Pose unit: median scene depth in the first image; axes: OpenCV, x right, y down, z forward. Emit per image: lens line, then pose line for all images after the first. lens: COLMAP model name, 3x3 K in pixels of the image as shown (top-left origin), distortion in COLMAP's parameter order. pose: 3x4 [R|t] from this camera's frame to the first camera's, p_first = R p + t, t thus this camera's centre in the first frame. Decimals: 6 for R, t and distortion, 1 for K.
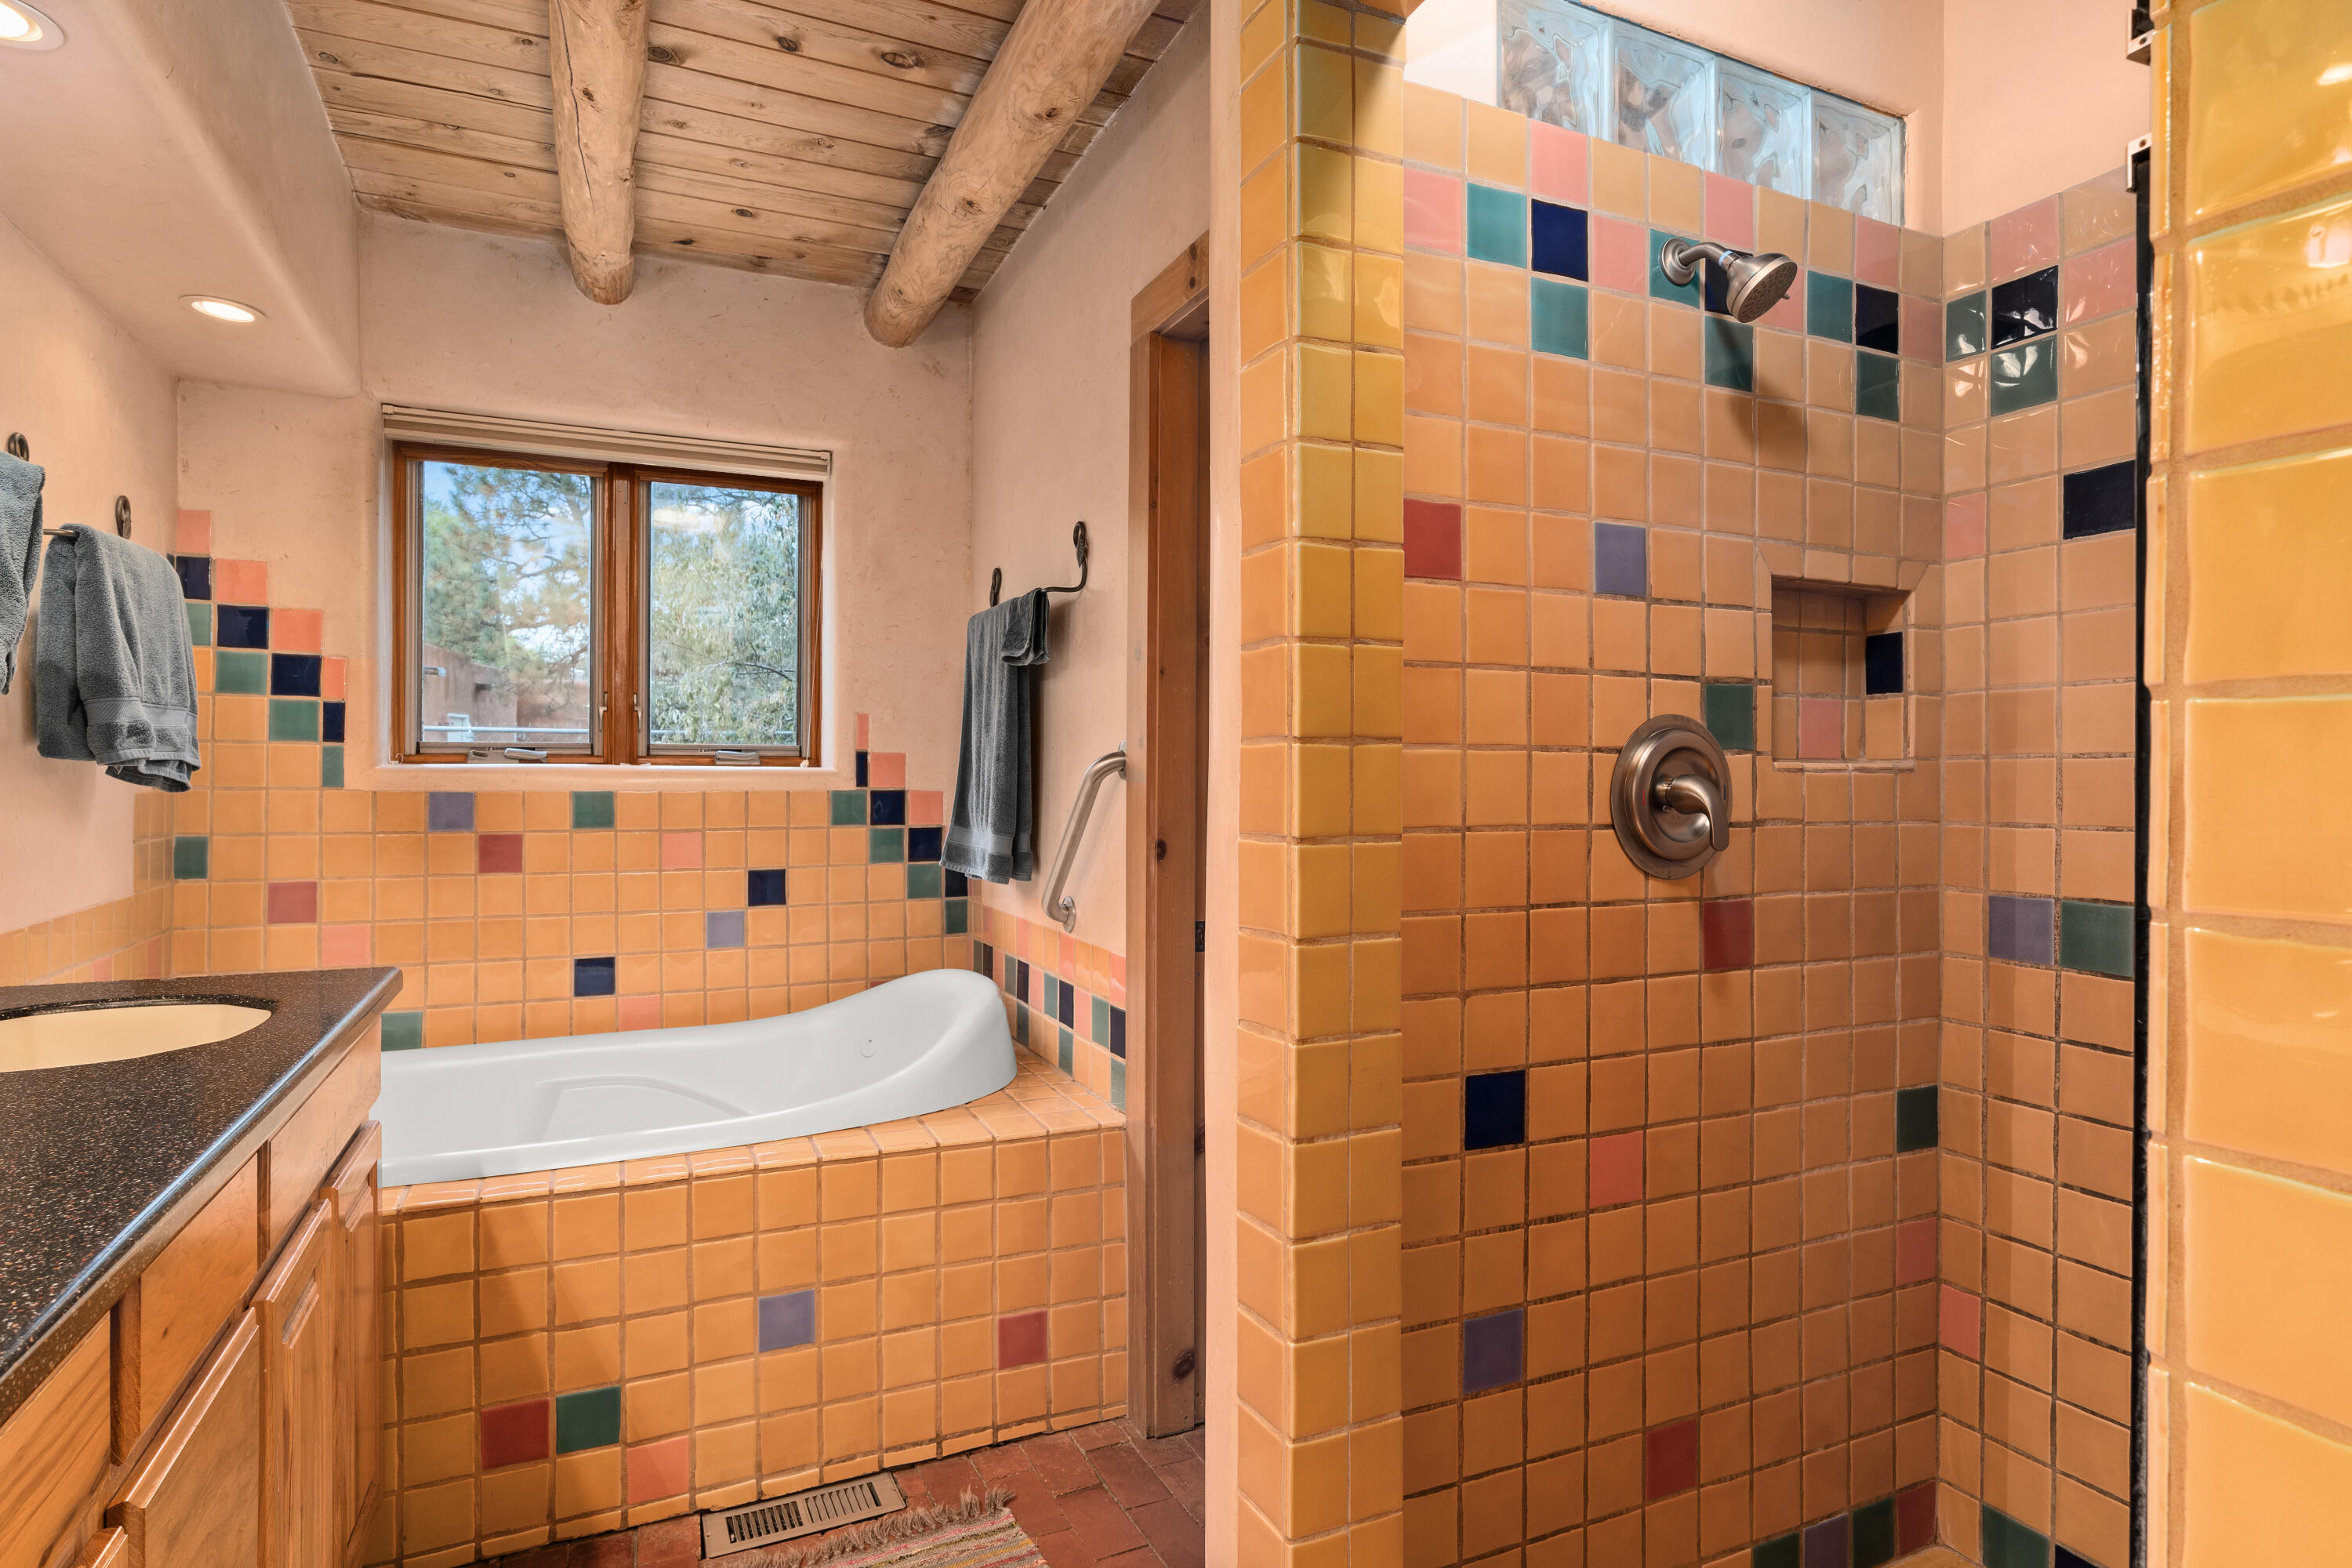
lens RADIAL K [[1256.5, 0, 1176.5], [0, 1256.5, 778.4], [0, 0, 1]] dist [-0.006781, -0.000351]
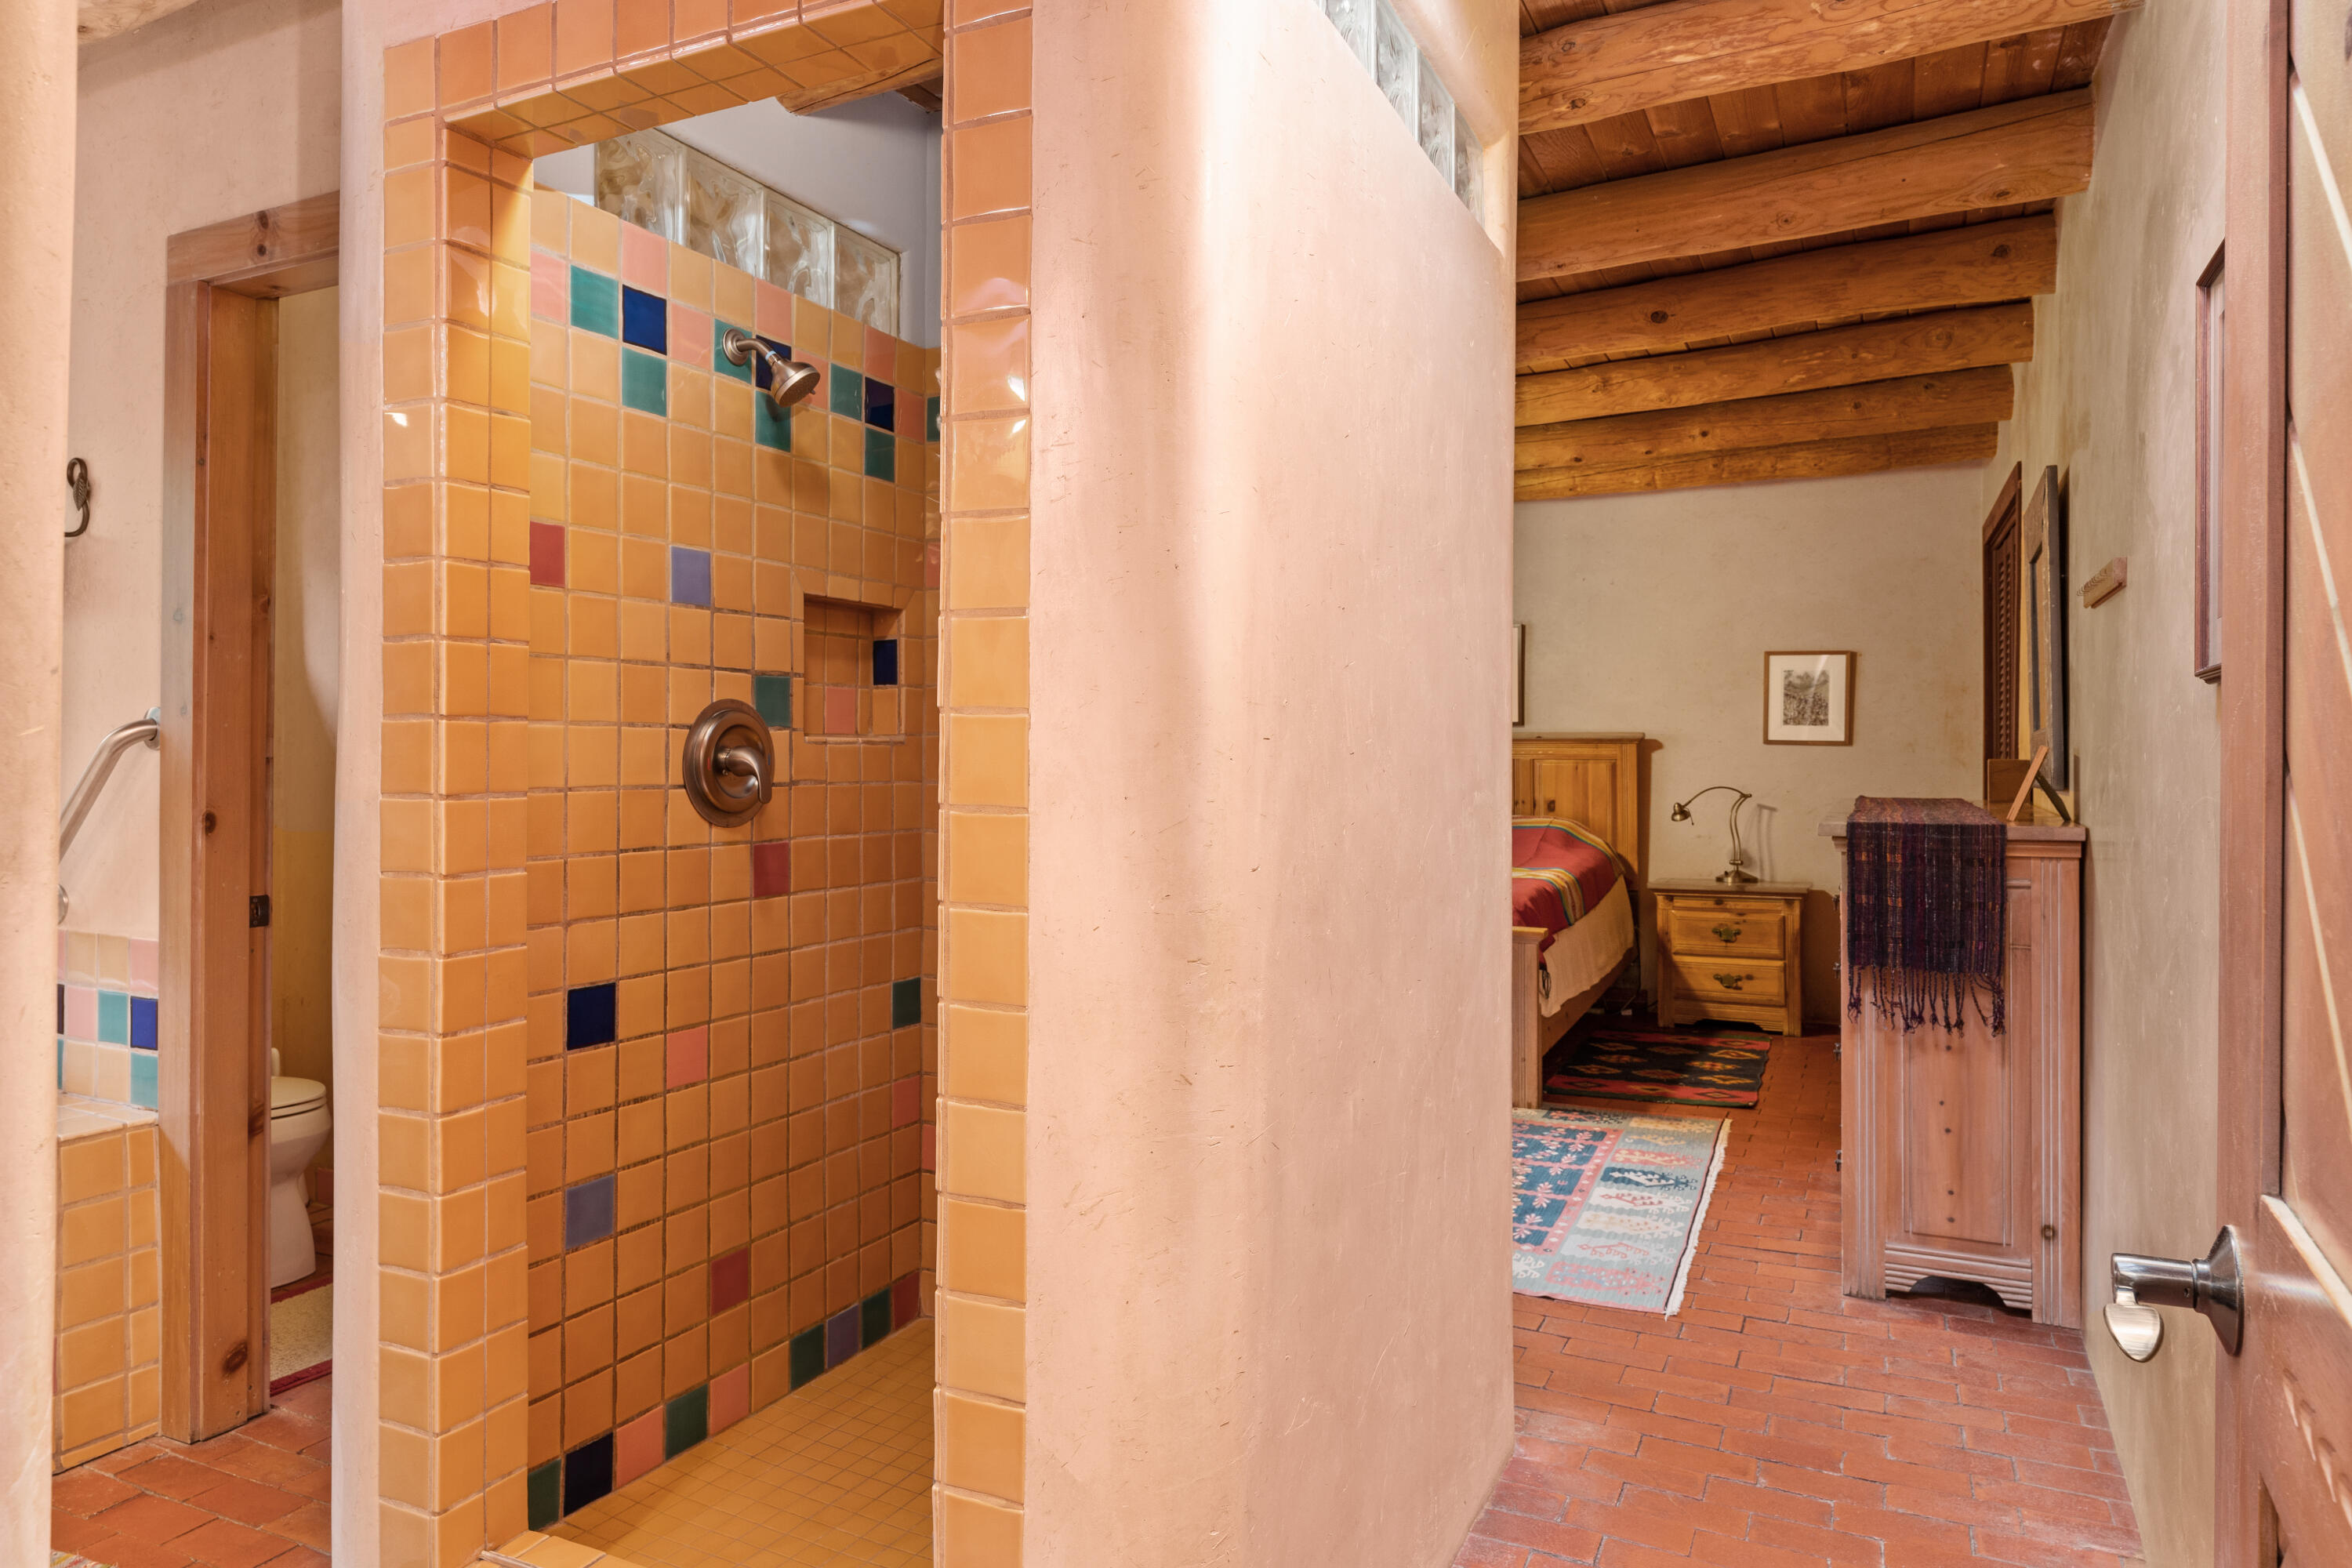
lens RADIAL K [[1445.2, 0, 1170.6], [0, 1445.2, 746.5], [0, 0, 1]] dist [-0.004235, 0.001970]
pose [[0.778726, 0.002647, 0.627359, -0.161427], [-0.000833, 0.999995, -0.003186, 0.001828], [-0.627364, 0.001959, 0.778724, -0.386579]]
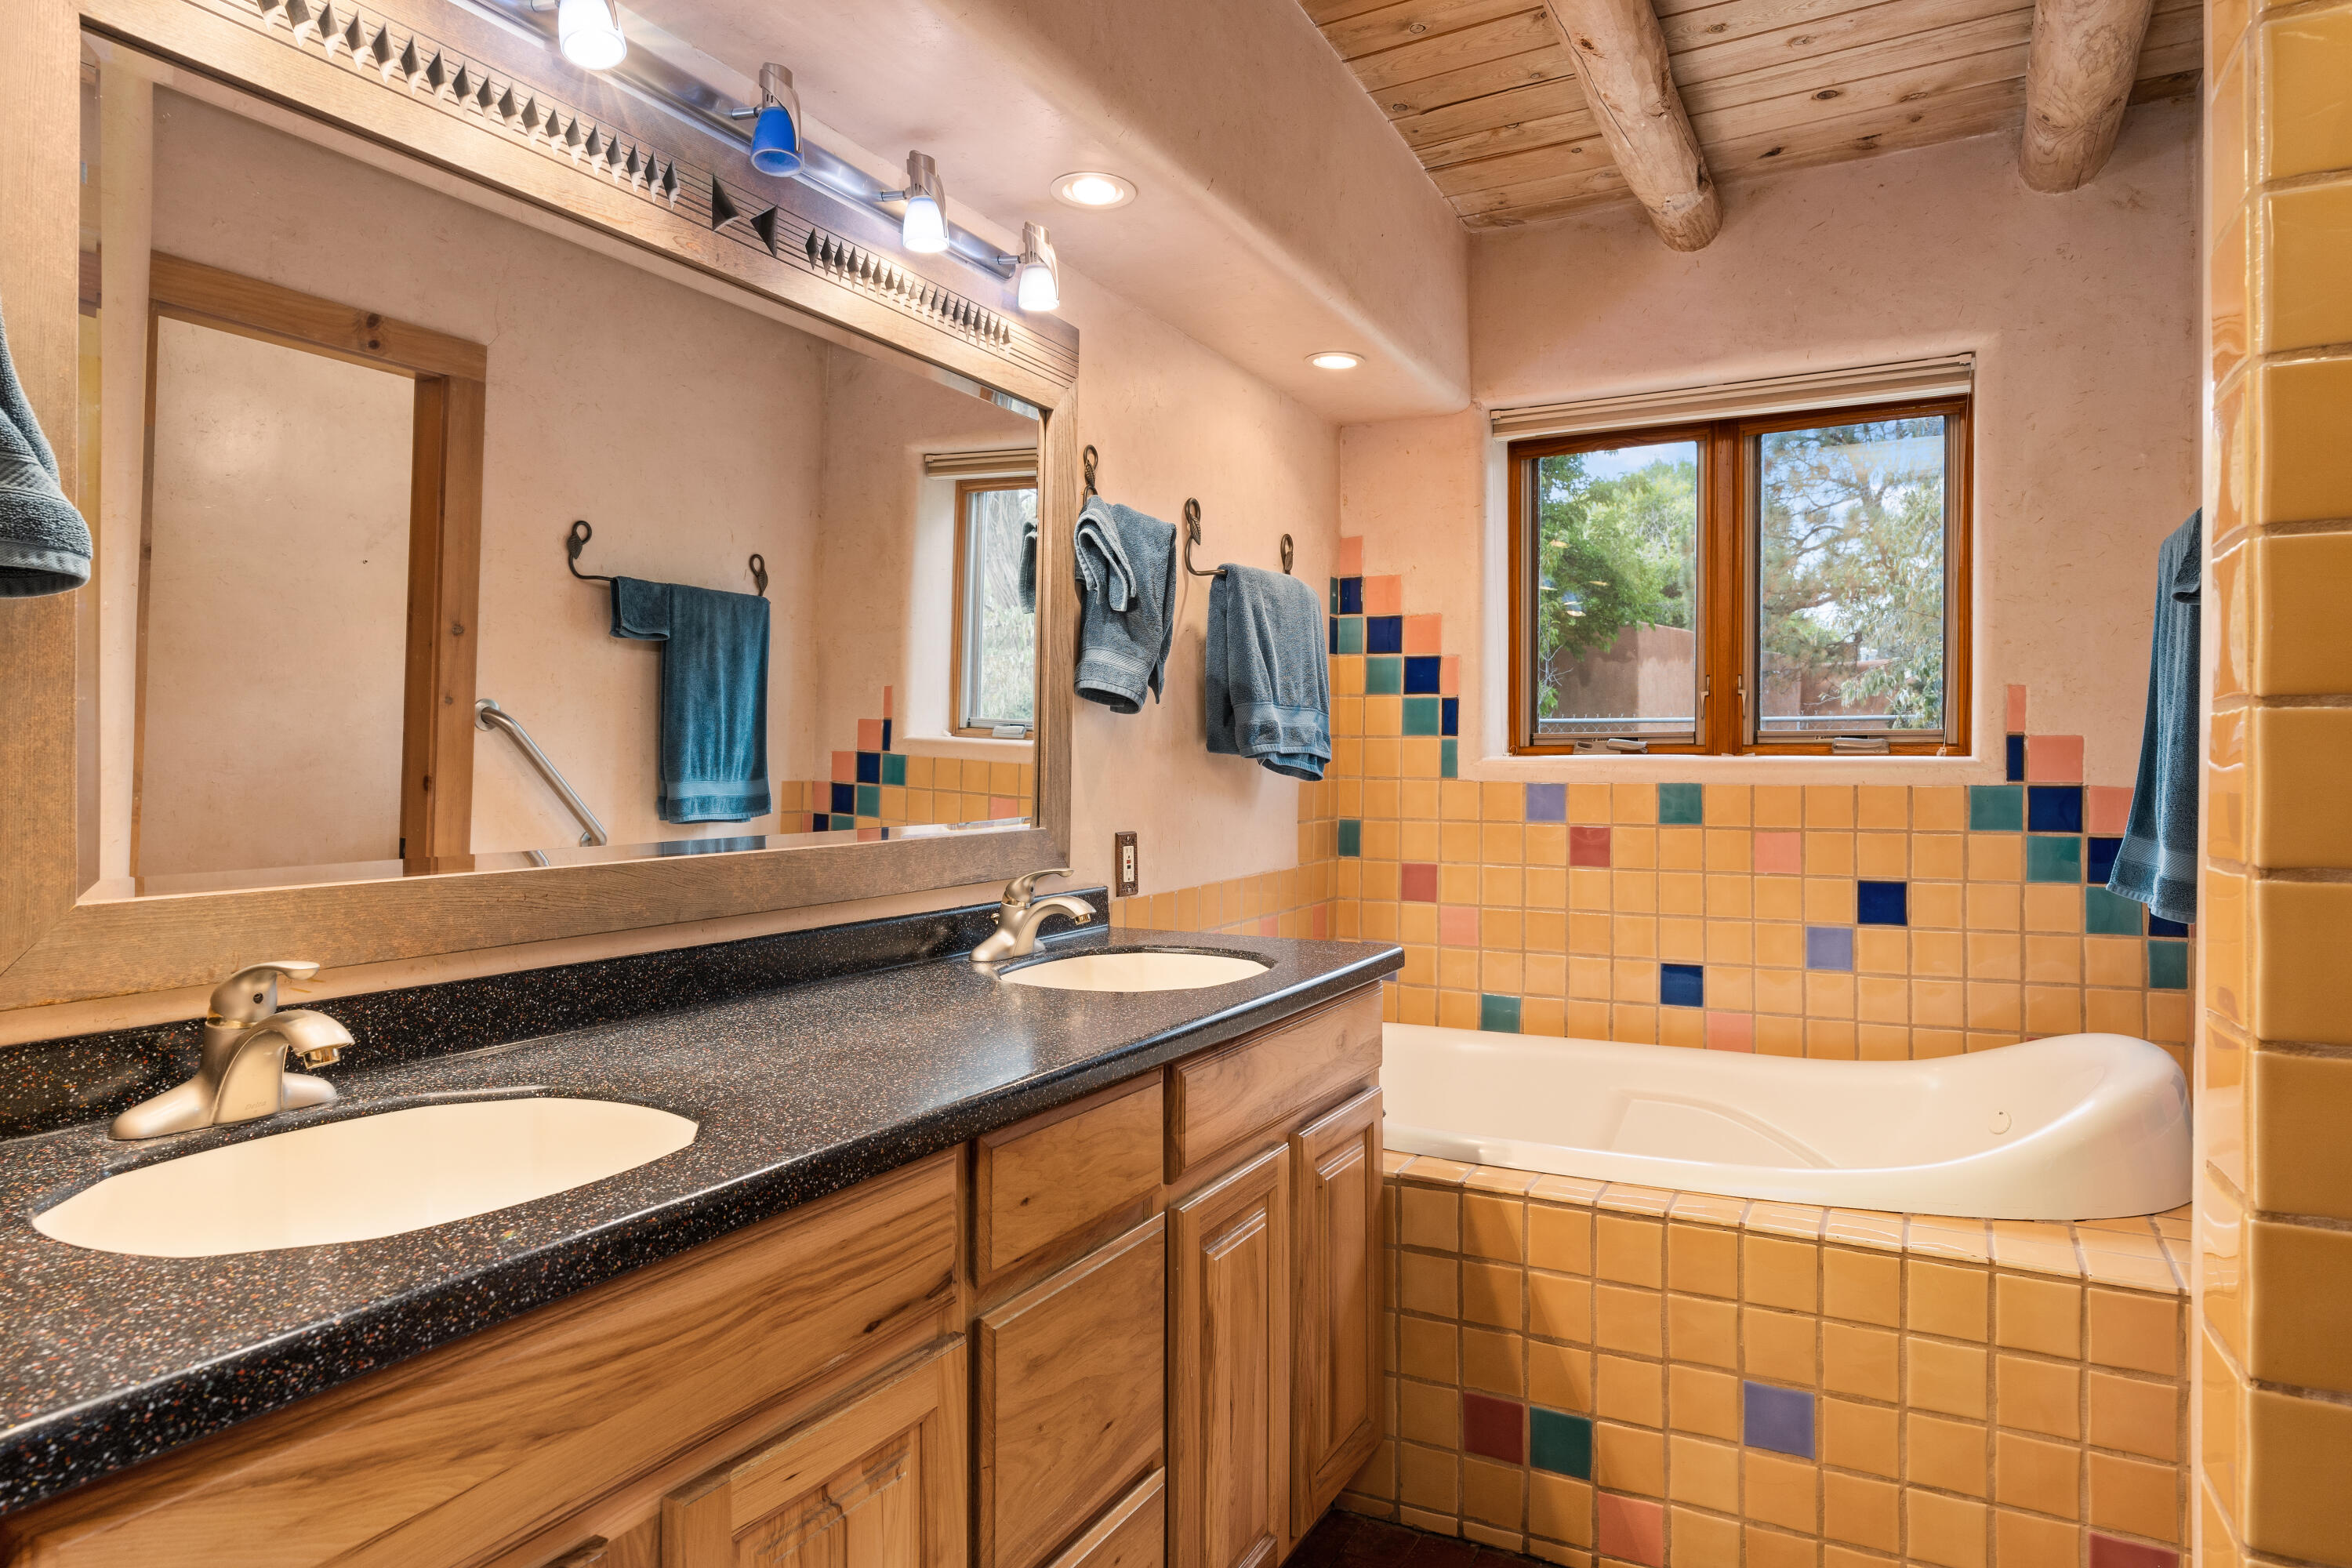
lens RADIAL K [[1401.2, 0, 1176.5], [0, 1401.2, 773.5], [0, 0, 1]] dist [-0.003934, 0.000657]
pose [[0.593787, 0.002573, -0.804618, 0.210980], [-0.001700, 0.999997, 0.001944, 0.002030], [0.804620, 0.000214, 0.593790, 0.133599]]
